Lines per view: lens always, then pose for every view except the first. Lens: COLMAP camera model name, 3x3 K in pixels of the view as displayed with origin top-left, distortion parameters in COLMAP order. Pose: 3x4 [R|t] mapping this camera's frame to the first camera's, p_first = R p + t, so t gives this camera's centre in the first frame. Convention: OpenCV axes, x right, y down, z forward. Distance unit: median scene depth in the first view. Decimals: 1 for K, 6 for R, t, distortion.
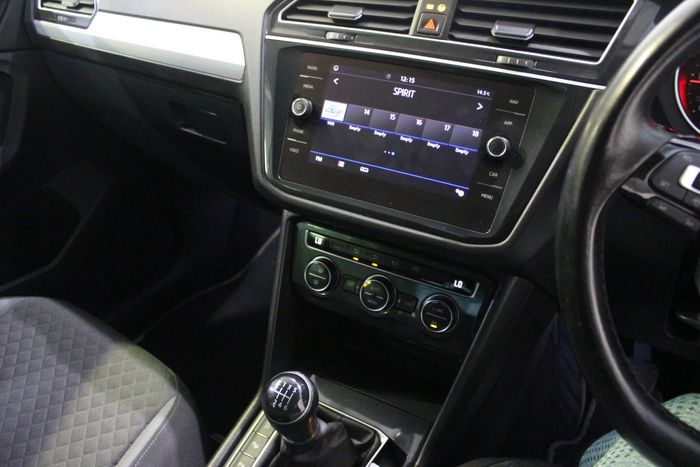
lens RADIAL K [[679.7, 0, 350.0], [0, 679.7, 233.5], [0, 0, 1]] dist [0.001187, 0.036212]
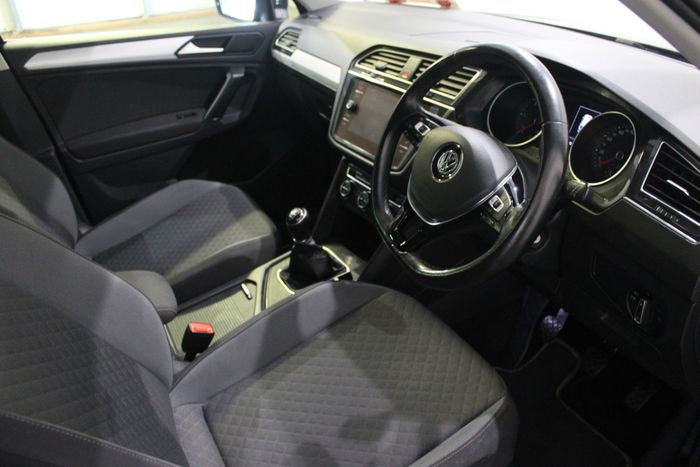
lens RADIAL K [[679.7, 0, 350.0], [0, 679.7, 233.5], [0, 0, 1]] dist [0.001187, 0.036212]
pose [[0.903455, 0.245050, -0.351737, 0.726393], [-0.274997, 0.960732, -0.037018, 0.268430], [0.328854, 0.130171, 0.935367, -0.888149]]
